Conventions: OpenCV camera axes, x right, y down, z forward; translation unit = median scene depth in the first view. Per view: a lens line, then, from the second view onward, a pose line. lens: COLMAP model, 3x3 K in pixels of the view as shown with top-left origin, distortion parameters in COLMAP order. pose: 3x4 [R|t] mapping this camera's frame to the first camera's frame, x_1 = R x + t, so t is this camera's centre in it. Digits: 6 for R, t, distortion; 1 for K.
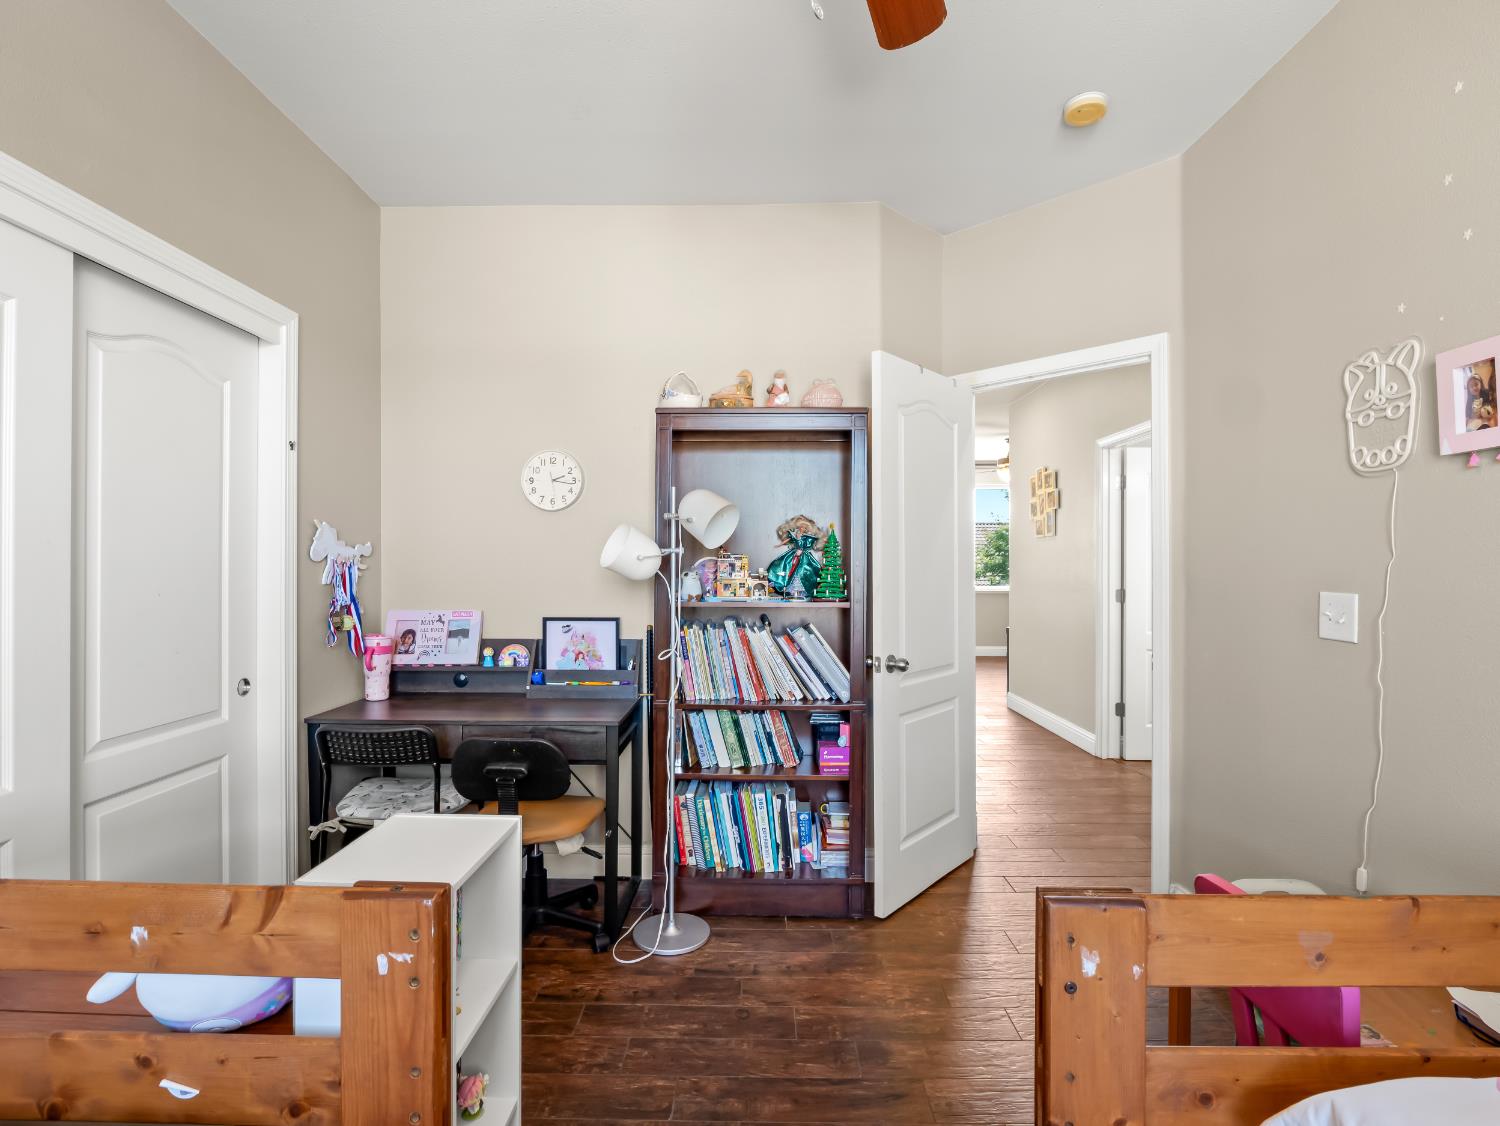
lens RADIAL K [[747.1, 0, 745.8], [0, 747.1, 563.8], [0, 0, 1]] dist [-0.013756, -0.000476]
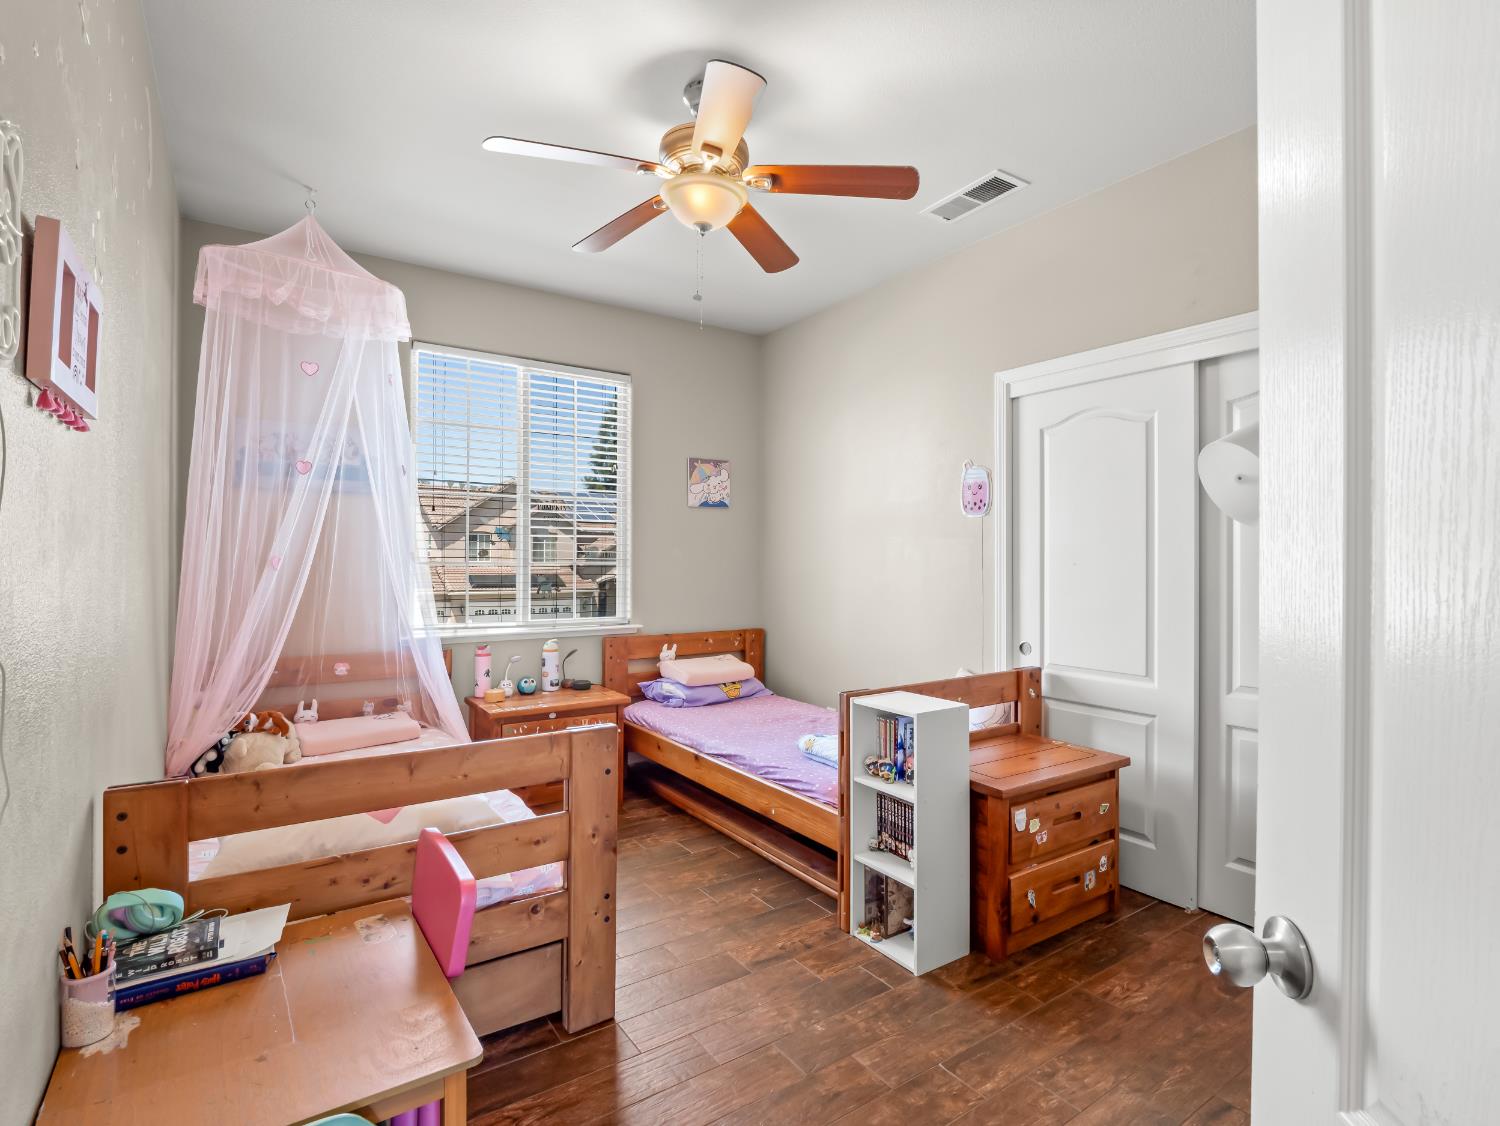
lens RADIAL K [[747.1, 0, 750.7], [0, 747.1, 560.8], [0, 0, 1]] dist [-0.013756, -0.000476]
pose [[-0.830657, -0.005528, -0.556757, 0.724727], [0.000671, 0.999940, -0.010929, 0.016889], [0.556784, -0.009452, -0.830603, 1.712954]]
